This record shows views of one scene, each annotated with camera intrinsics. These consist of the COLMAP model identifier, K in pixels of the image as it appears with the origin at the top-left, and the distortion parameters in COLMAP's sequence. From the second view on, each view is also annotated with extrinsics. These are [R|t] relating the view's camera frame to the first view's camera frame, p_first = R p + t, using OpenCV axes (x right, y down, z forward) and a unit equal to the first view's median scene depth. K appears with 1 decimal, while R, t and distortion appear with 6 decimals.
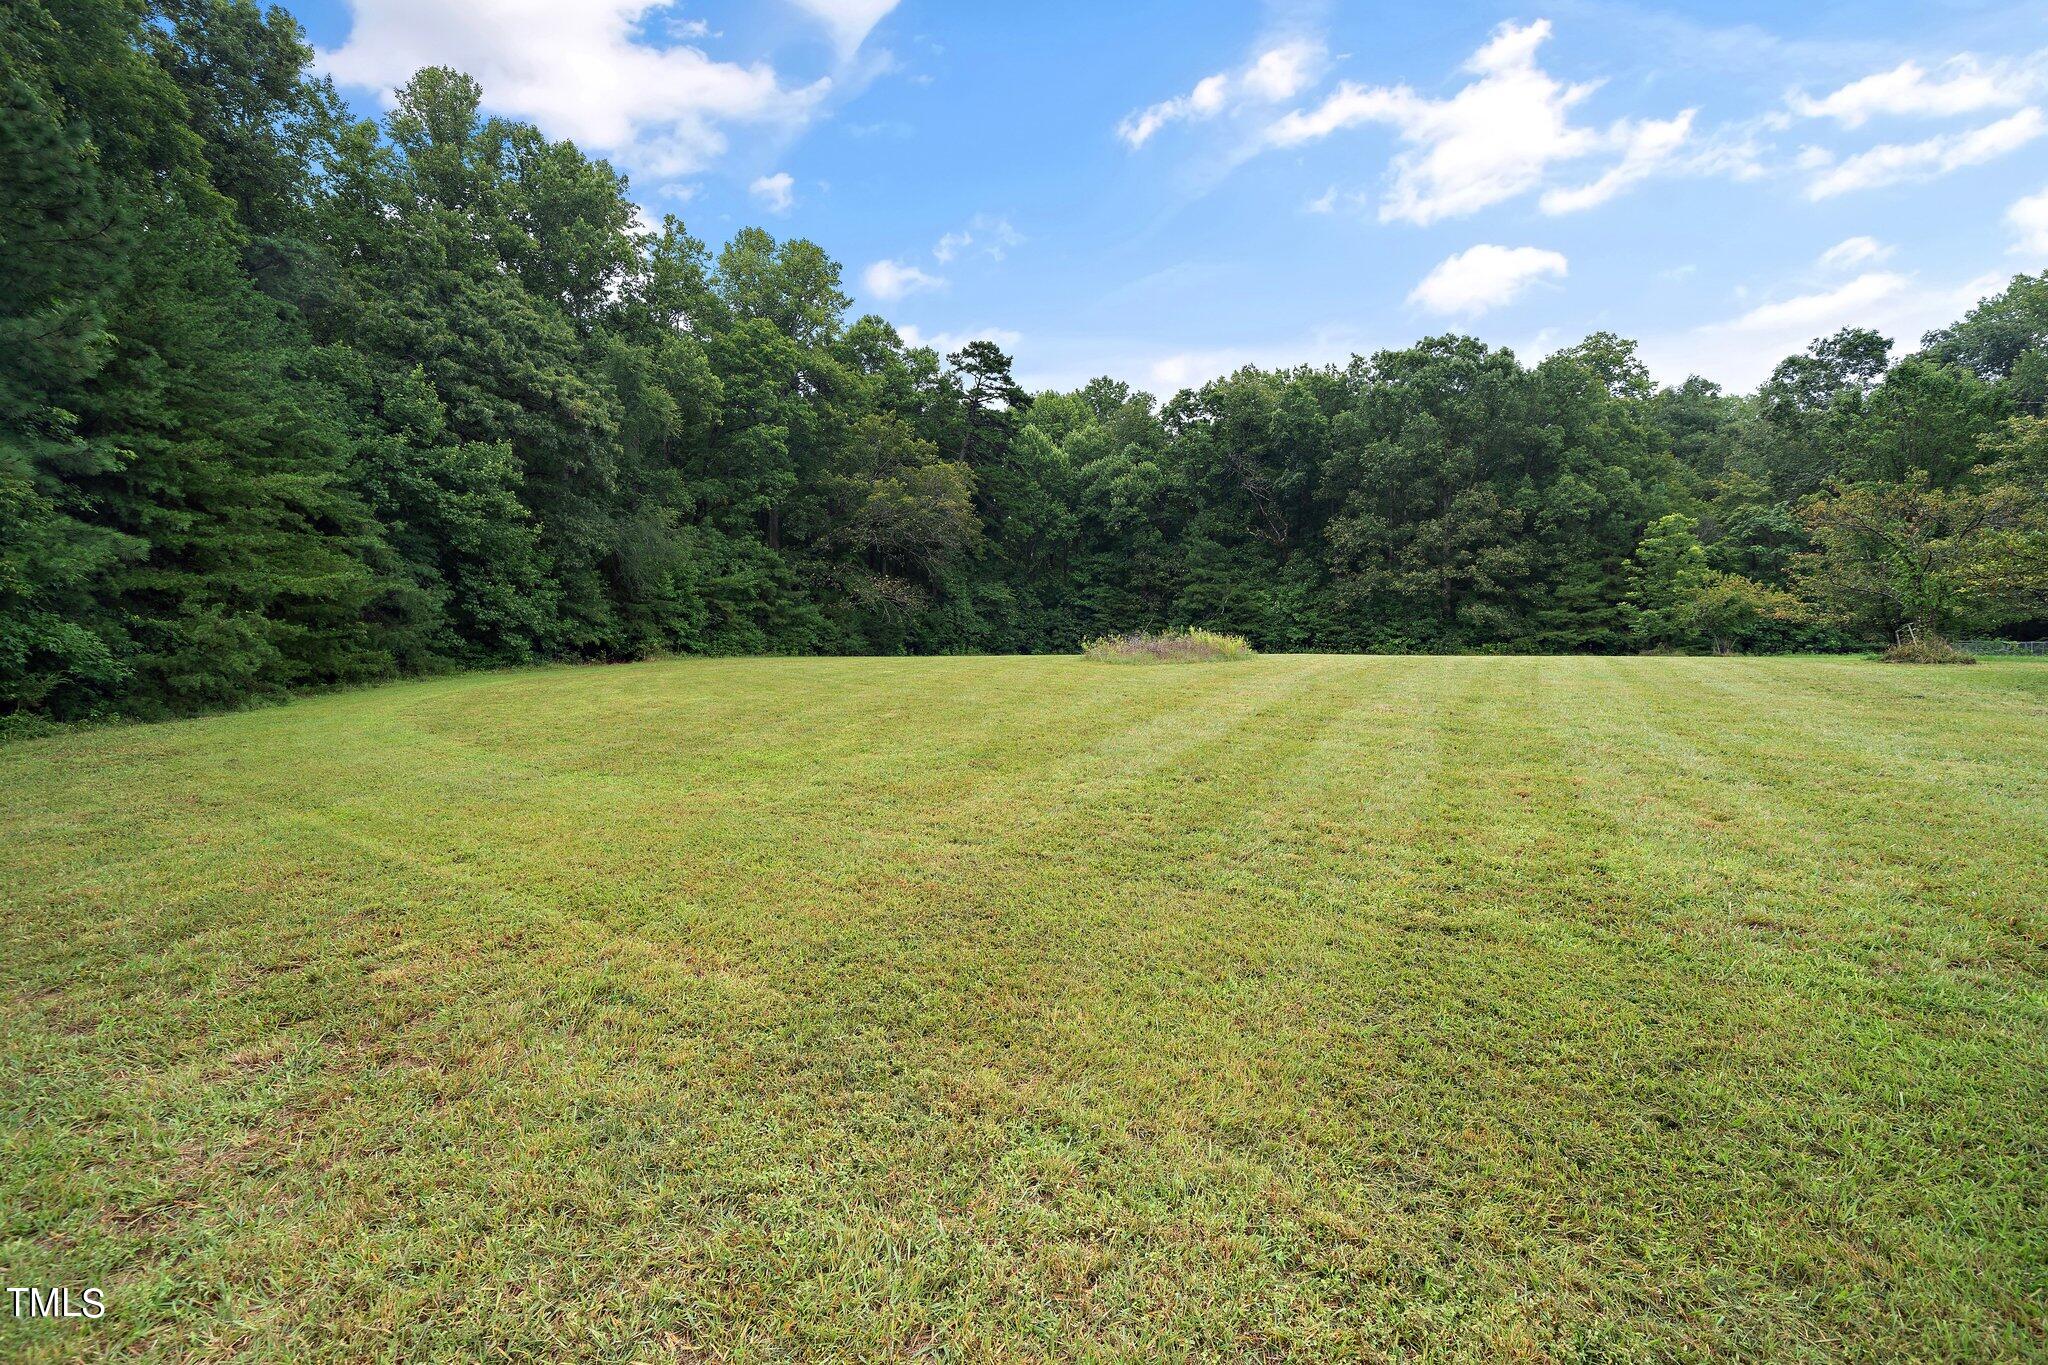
lens RADIAL K [[728.0, 0, 1027.1], [0, 728.0, 672.8], [0, 0, 1]] dist [-0.006492, 0.000170]
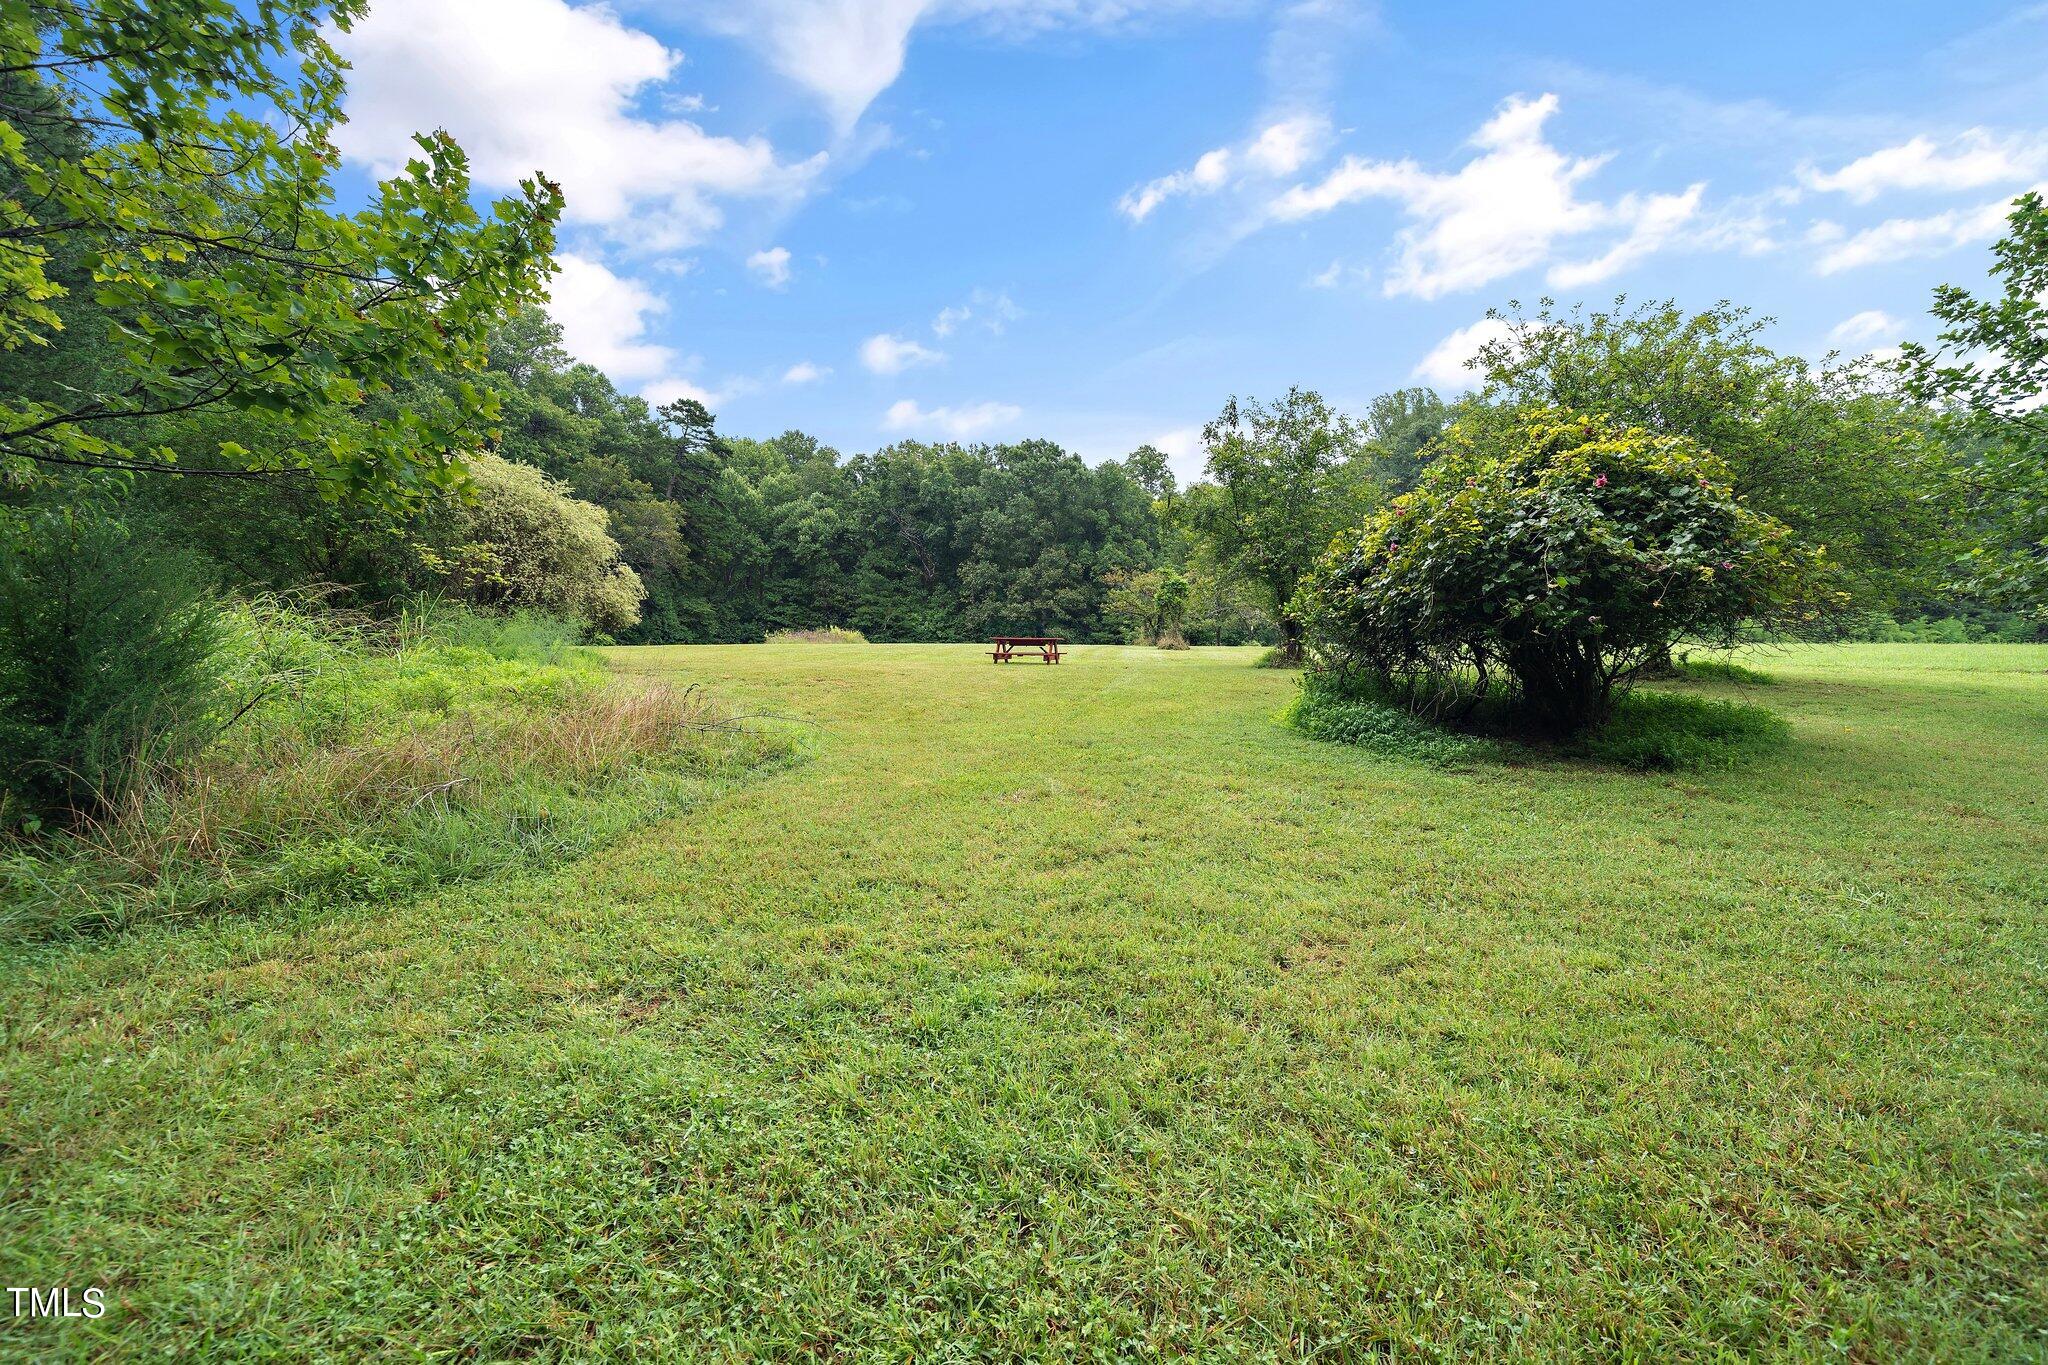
lens RADIAL K [[728.0, 0, 995.2], [0, 728.0, 670.8], [0, 0, 1]] dist [-0.006492, 0.000170]
pose [[0.935849, 0.009327, 0.352279, -0.006201], [0.004861, 0.999213, -0.039370, 0.044736], [-0.352368, 0.038556, 0.935067, -0.287327]]
